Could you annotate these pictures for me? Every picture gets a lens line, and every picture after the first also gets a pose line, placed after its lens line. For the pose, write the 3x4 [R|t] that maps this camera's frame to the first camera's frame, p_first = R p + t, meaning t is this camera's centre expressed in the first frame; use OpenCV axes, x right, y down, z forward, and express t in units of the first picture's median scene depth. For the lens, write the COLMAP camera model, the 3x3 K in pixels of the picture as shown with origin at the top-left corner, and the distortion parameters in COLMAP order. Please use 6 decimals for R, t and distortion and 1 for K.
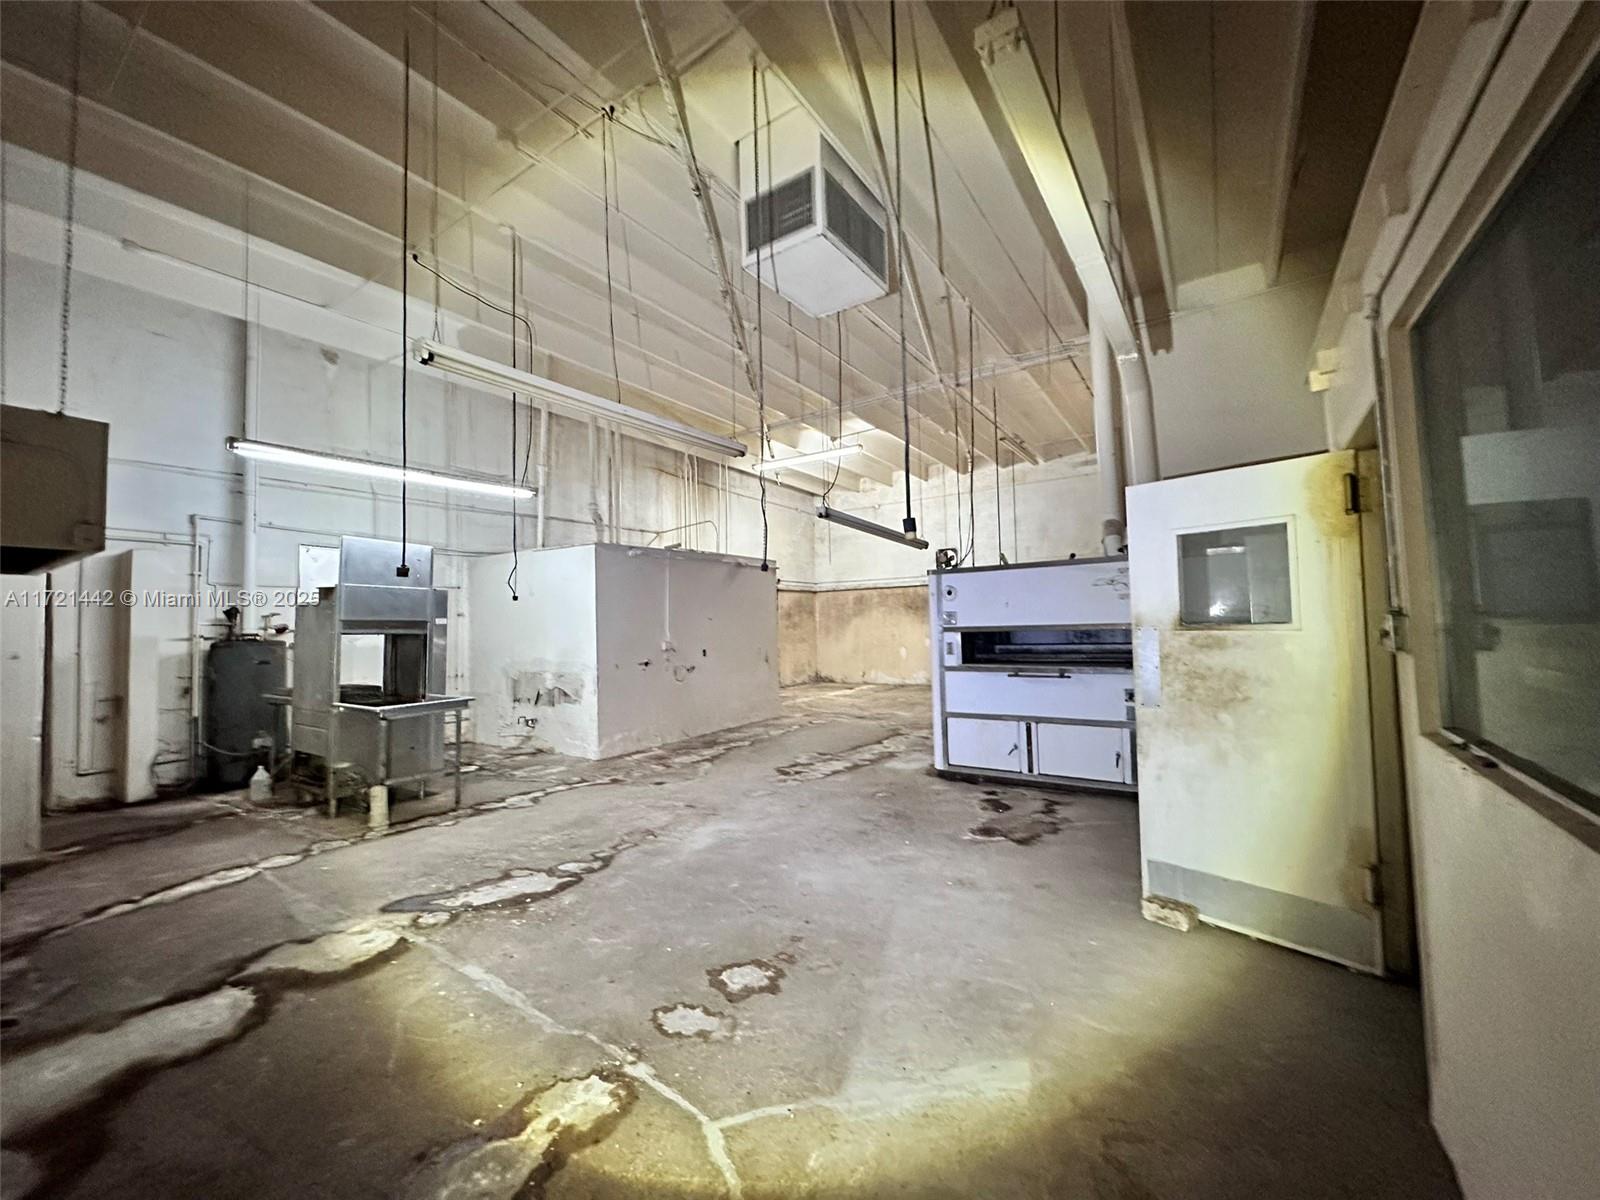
lens RADIAL K [[641.0, 0, 797.0], [0, 641.0, 596.0], [0, 0, 1]] dist [-0.002282, 0.001078]
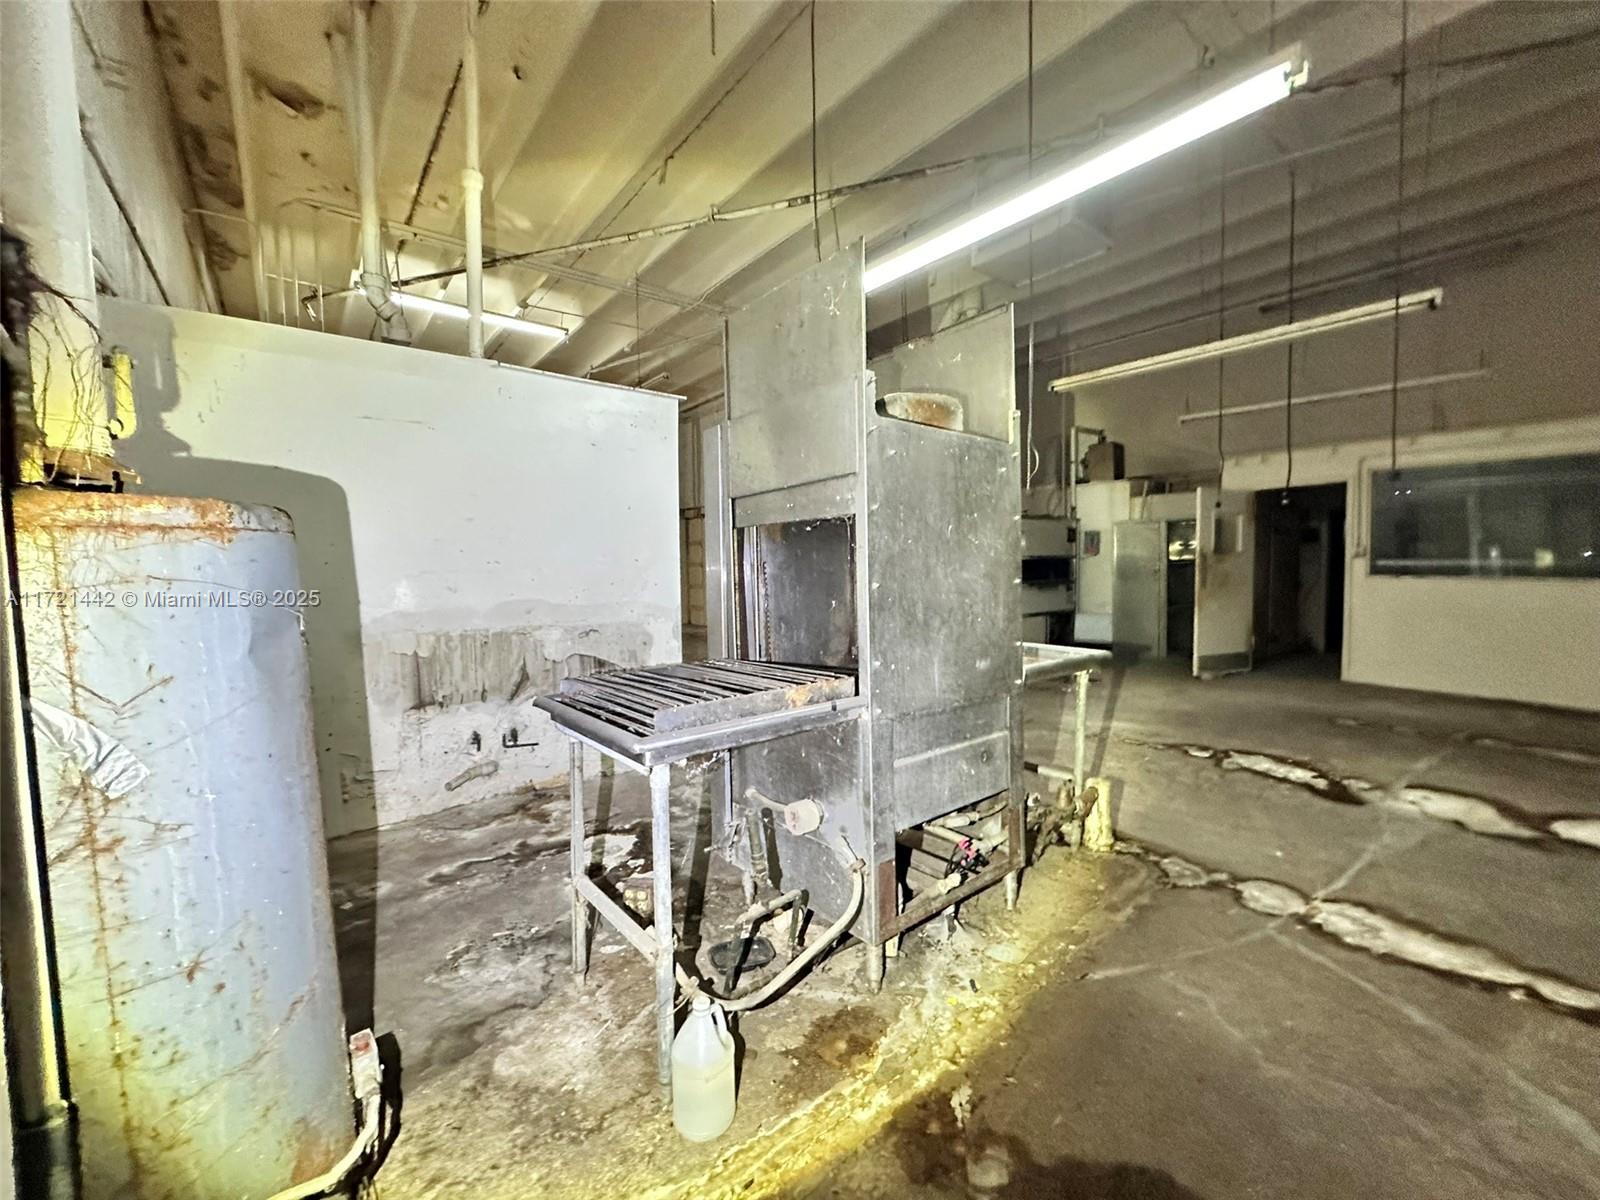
lens RADIAL K [[641.0, 0, 799.0], [0, 641.0, 600.3], [0, 0, 1]] dist [-0.002282, 0.001078]
pose [[0.300043, -0.030280, 0.953445, -1.431994], [-0.039152, 0.998263, 0.044024, 0.121256], [-0.953122, -0.050539, 0.298336, 1.196374]]
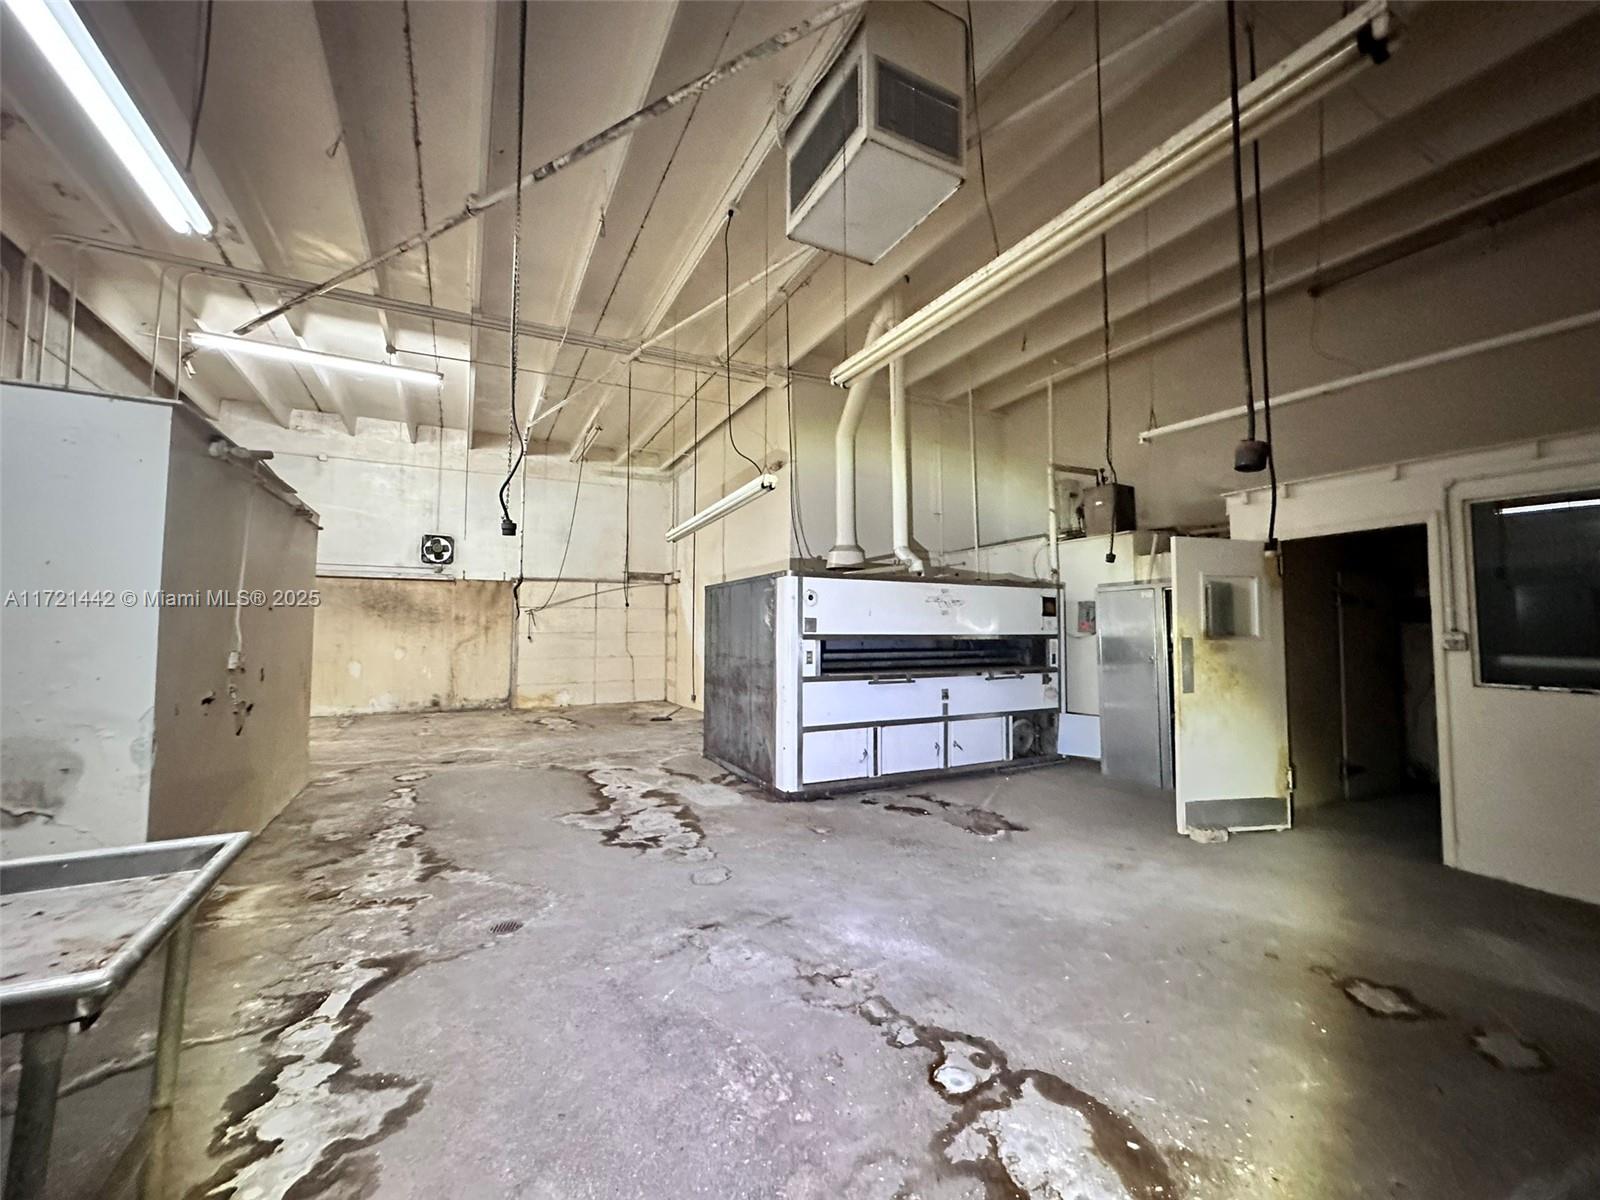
lens RADIAL K [[641.0, 0, 798.0], [0, 641.0, 600.3], [0, 0, 1]] dist [-0.002282, 0.001078]
pose [[0.469948, 0.071219, 0.879816, -0.799512], [-0.057195, 0.997102, -0.050162, 0.062954], [-0.880839, -0.026747, 0.472659, 0.782599]]
